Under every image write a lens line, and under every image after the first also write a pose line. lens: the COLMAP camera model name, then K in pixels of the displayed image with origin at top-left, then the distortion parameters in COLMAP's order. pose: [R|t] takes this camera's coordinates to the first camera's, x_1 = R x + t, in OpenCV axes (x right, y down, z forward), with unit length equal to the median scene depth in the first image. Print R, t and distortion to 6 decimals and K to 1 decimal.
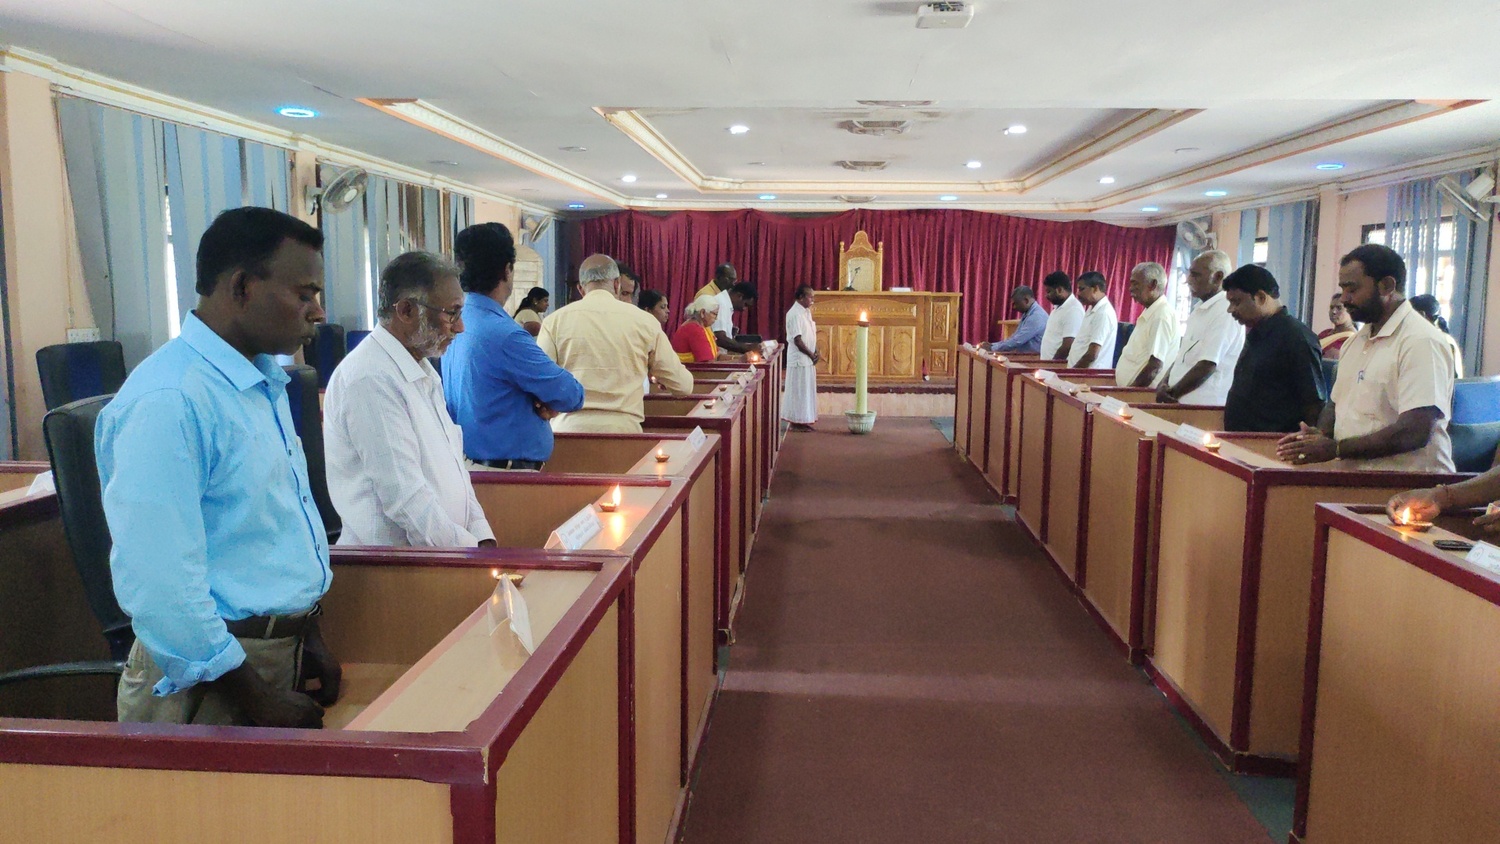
lens RADIAL K [[1115.0, 0, 744.4], [0, 1115.0, 419.9], [0, 0, 1]] dist [0.048409, -0.059615]
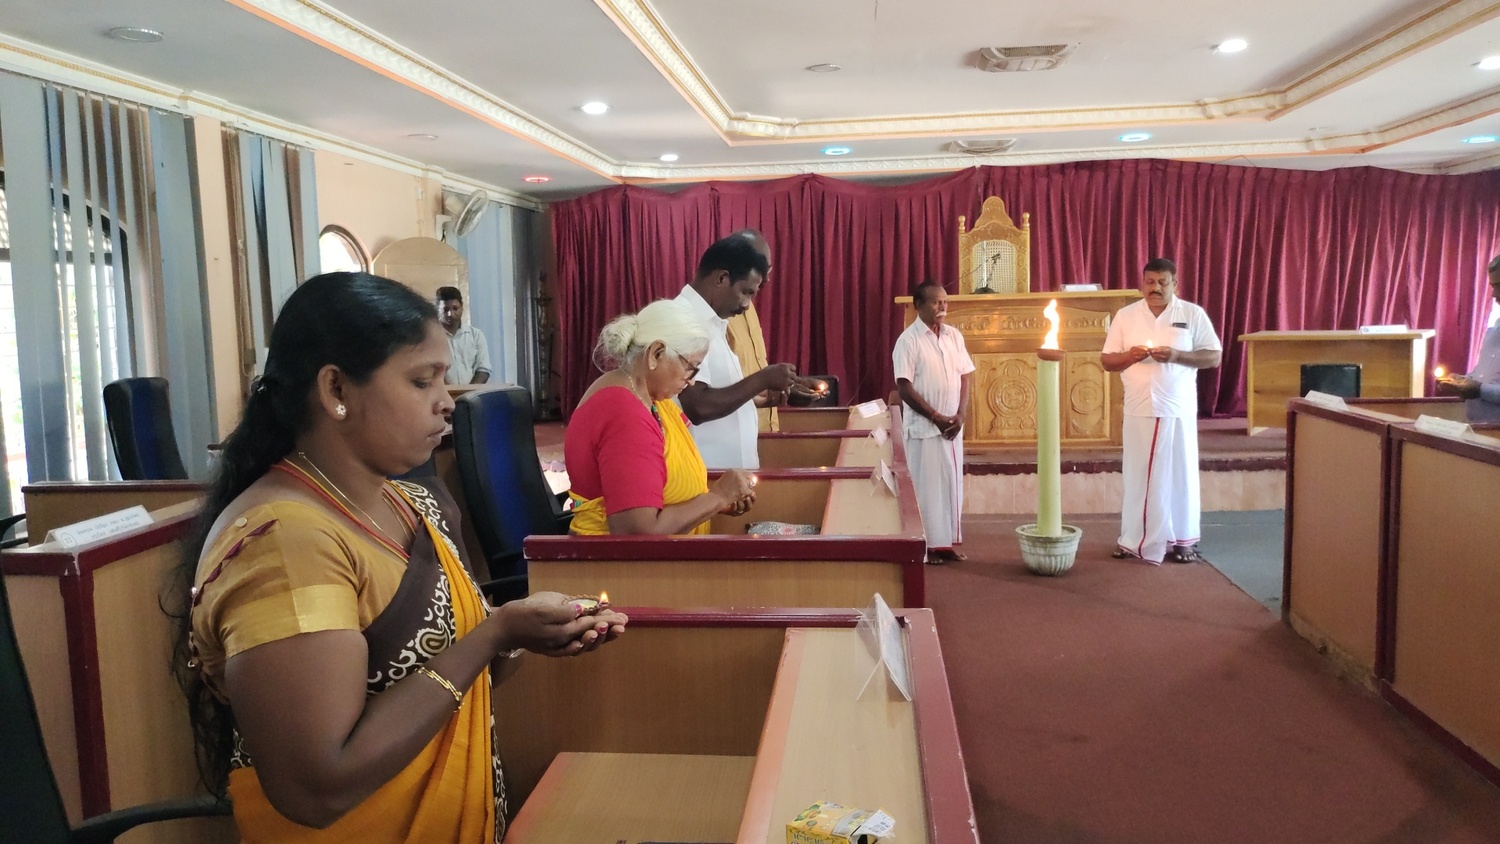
lens RADIAL K [[1115.0, 0, 744.4], [0, 1115.0, 419.9], [0, 0, 1]] dist [0.048409, -0.059615]
pose [[0.998103, -0.032295, -0.052417, -0.004193], [0.031361, 0.999336, -0.018531, -0.051345], [0.052981, 0.016852, 0.998453, 0.492978]]
